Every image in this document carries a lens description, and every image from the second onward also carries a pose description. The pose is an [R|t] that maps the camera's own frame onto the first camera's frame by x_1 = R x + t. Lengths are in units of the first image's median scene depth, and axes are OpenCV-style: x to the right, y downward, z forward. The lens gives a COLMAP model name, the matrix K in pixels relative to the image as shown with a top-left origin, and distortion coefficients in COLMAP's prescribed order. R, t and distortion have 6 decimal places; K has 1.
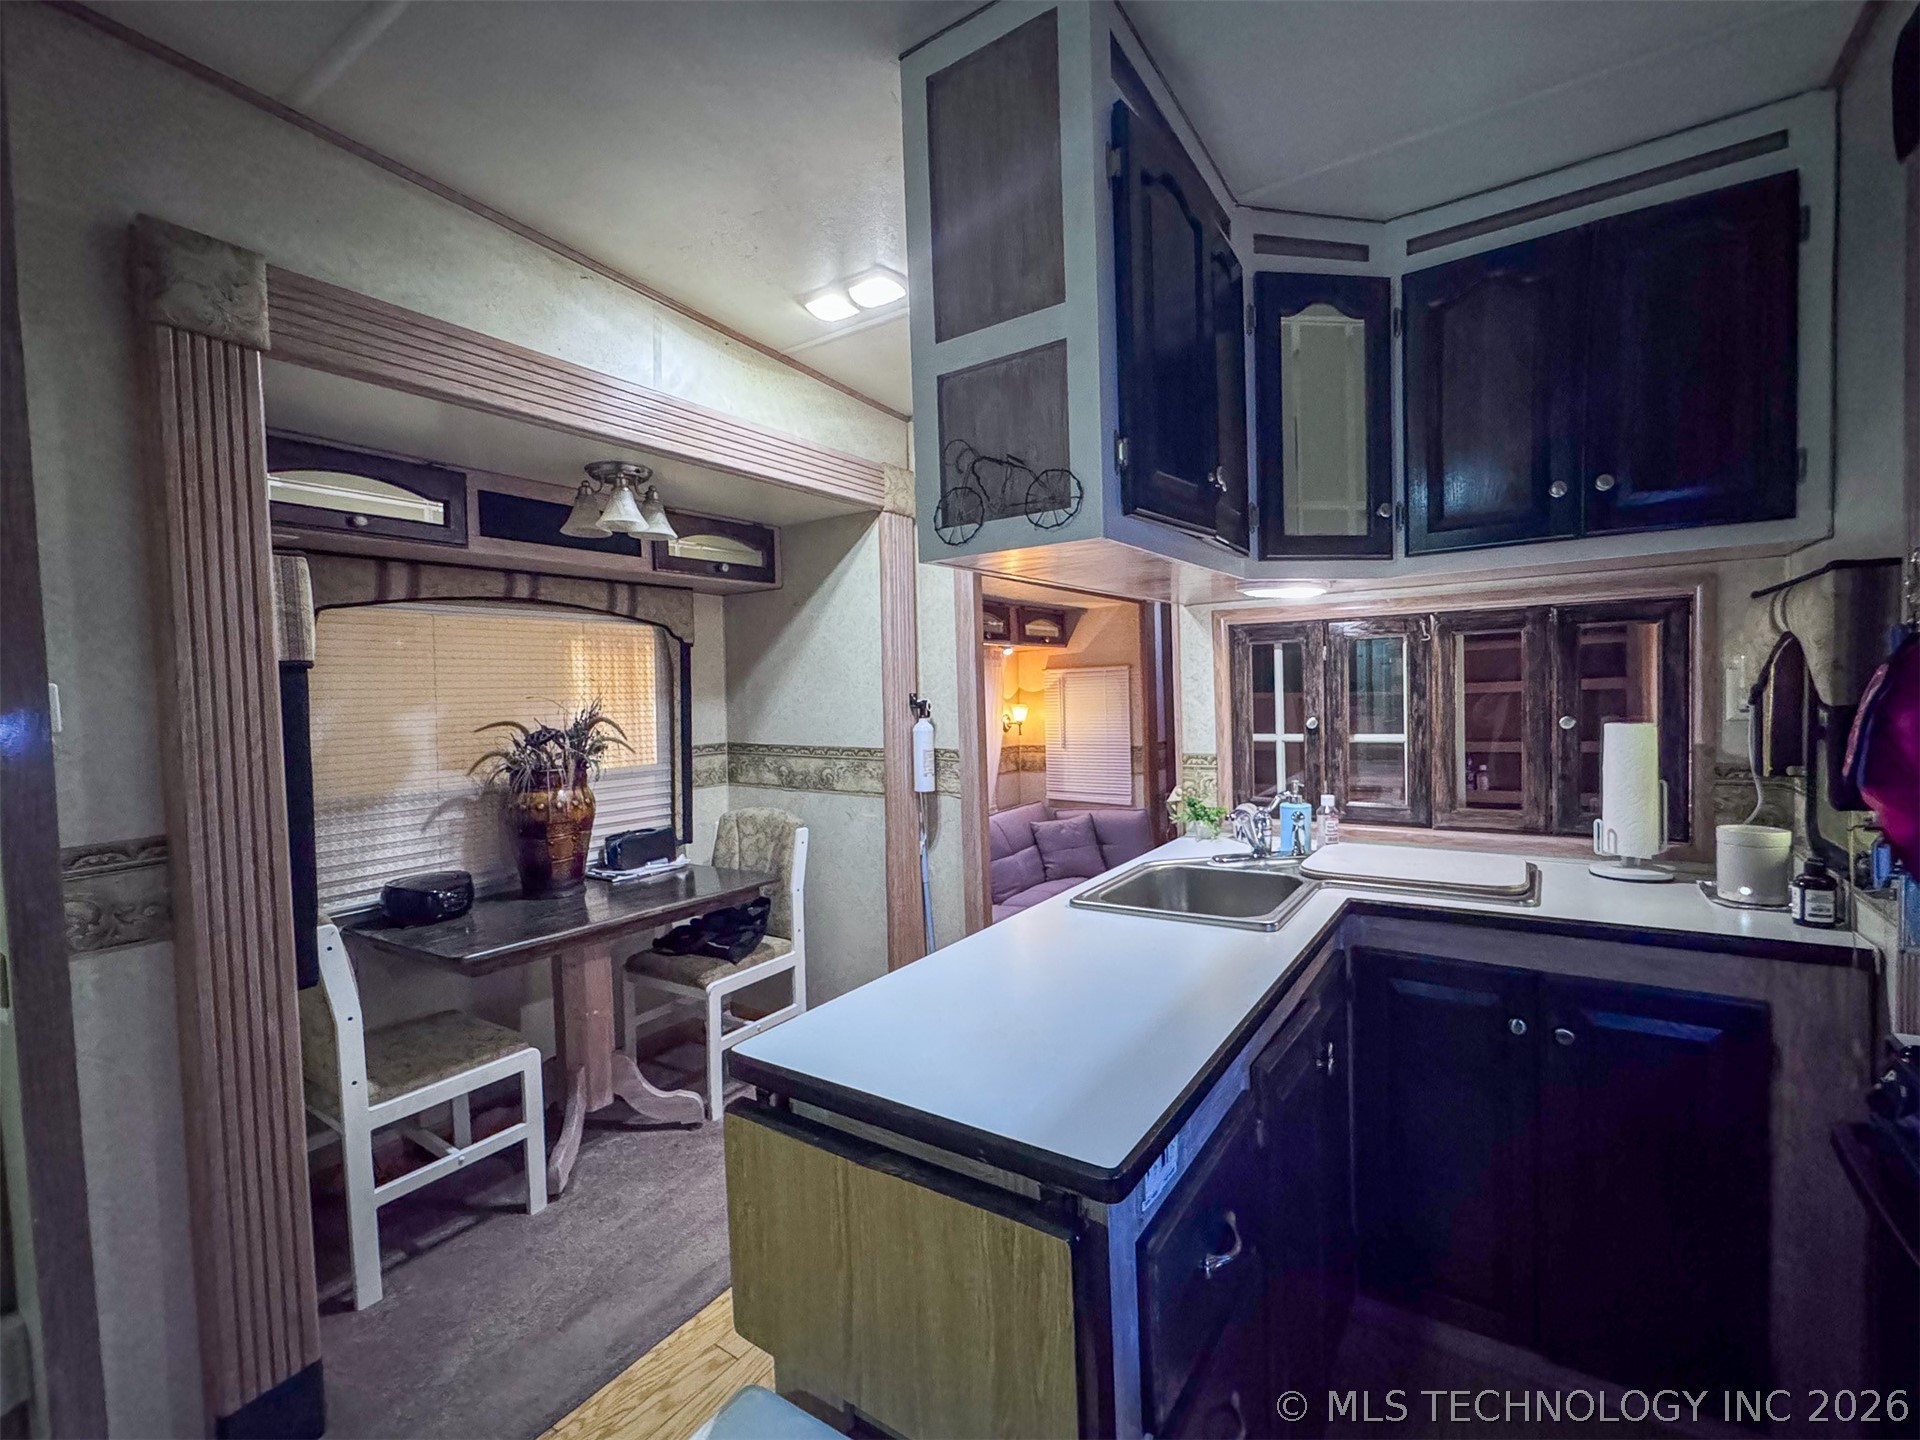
lens RADIAL K [[848.4, 0, 960.1], [0, 848.4, 718.8], [0, 0, 1]] dist [-0.001938, 0.000158]
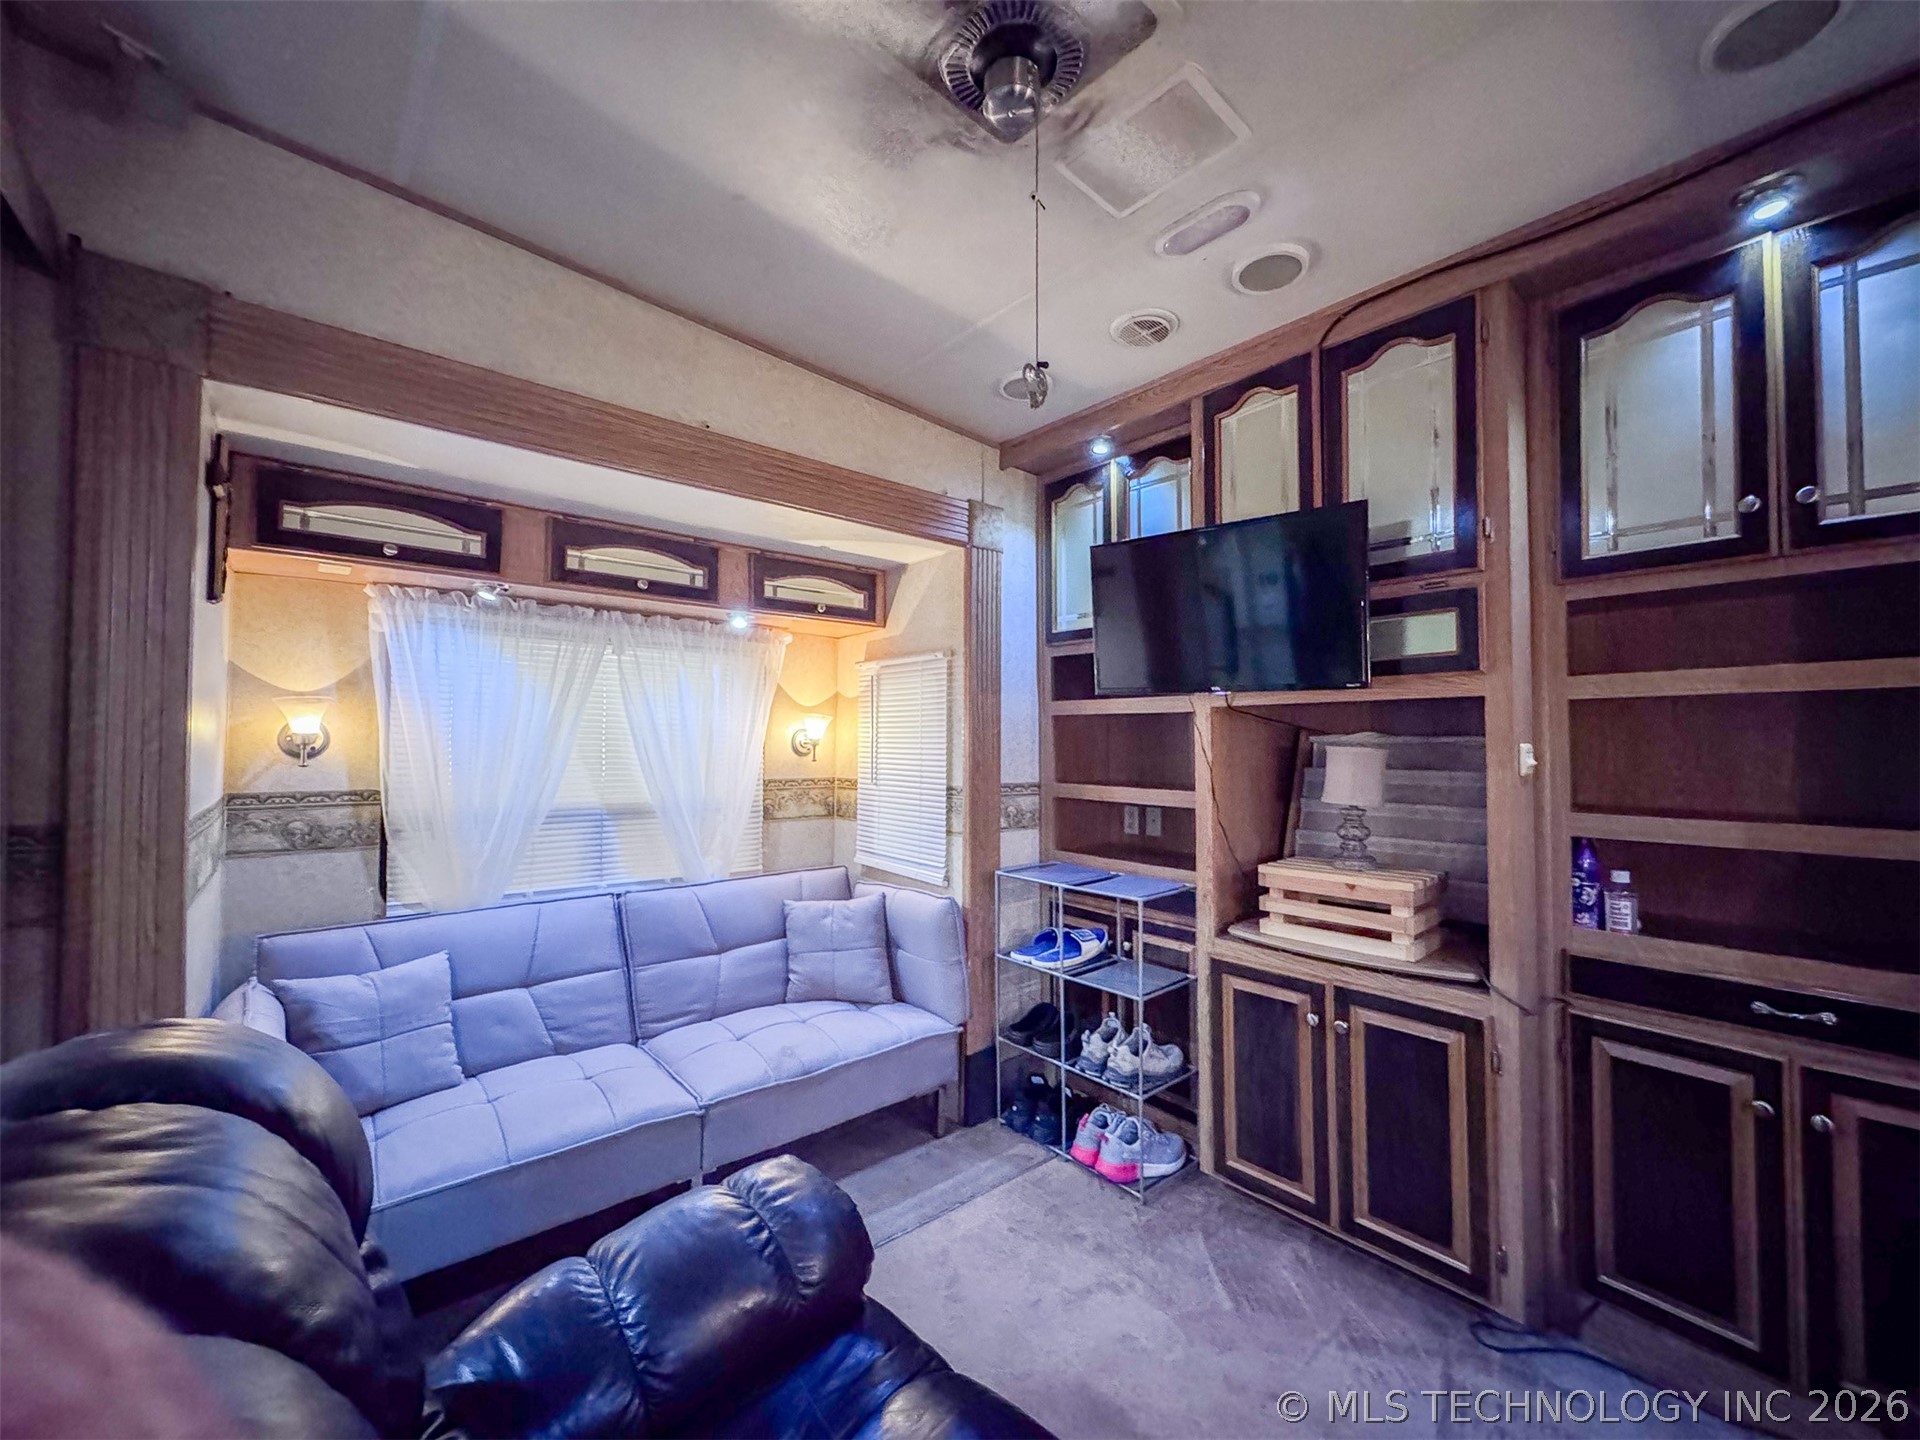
lens RADIAL K [[771.9, 0, 960.3], [0, 771.9, 721.4], [0, 0, 1]] dist [-0.002600, 0.000133]
pose [[0.965657, 0.030318, -0.258044, 0.350233], [-0.043490, 0.998018, -0.045493, 0.011146], [0.256153, 0.055153, 0.965062, 0.479991]]
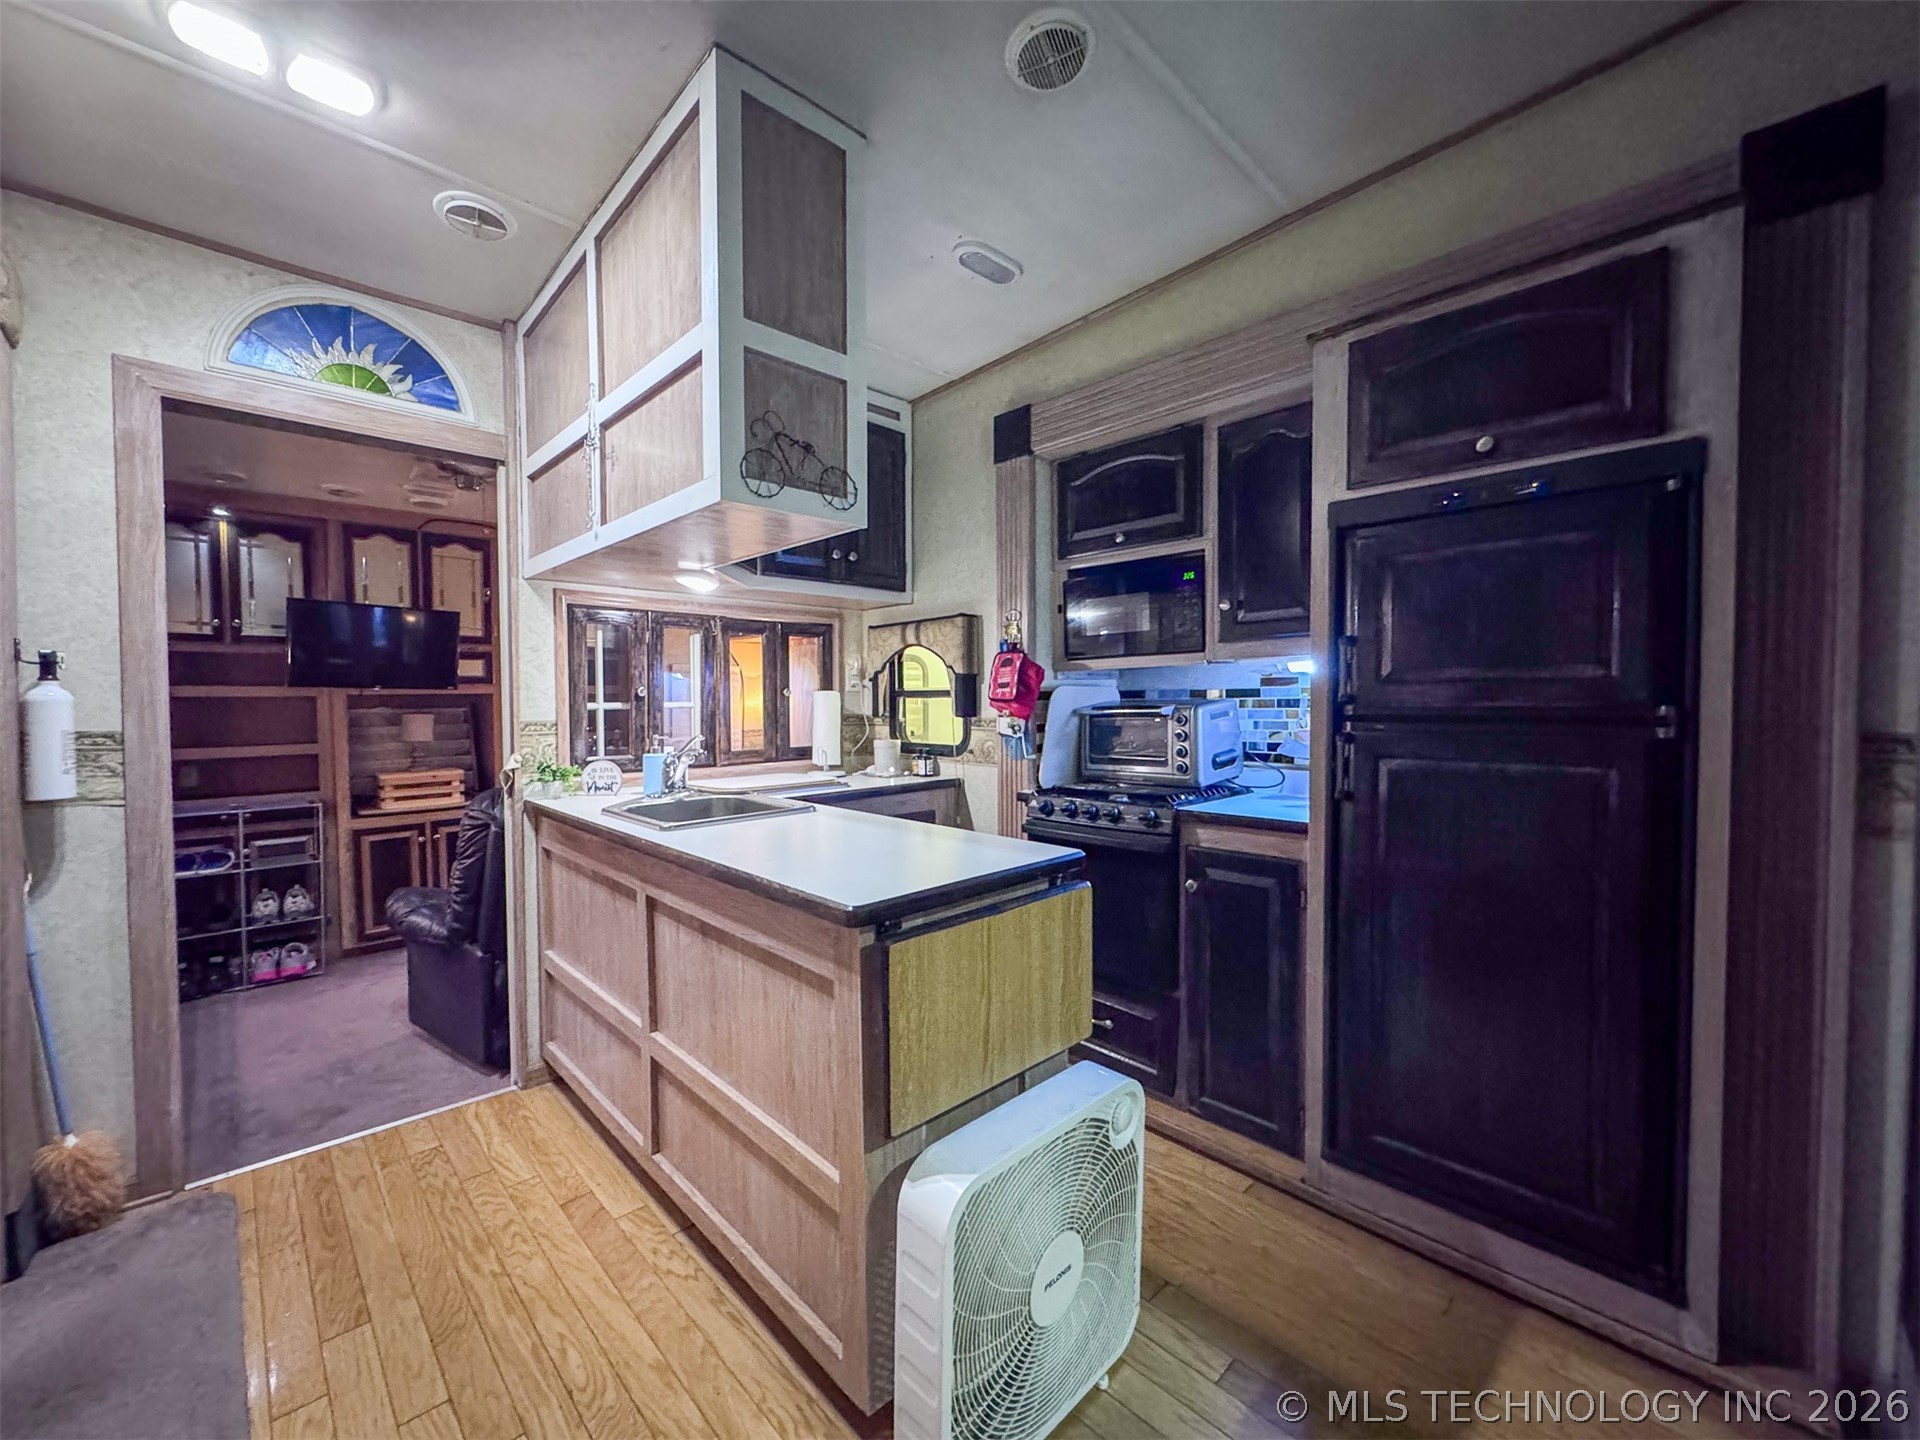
lens RADIAL K [[771.9, 0, 967.4], [0, 771.9, 718.7], [0, 0, 1]] dist [-0.002600, 0.000133]
pose [[0.193081, 0.006104, 0.981164, -0.289473], [0.038492, 0.999164, -0.013791, 0.037659], [-0.980428, 0.040429, 0.192684, 0.151497]]
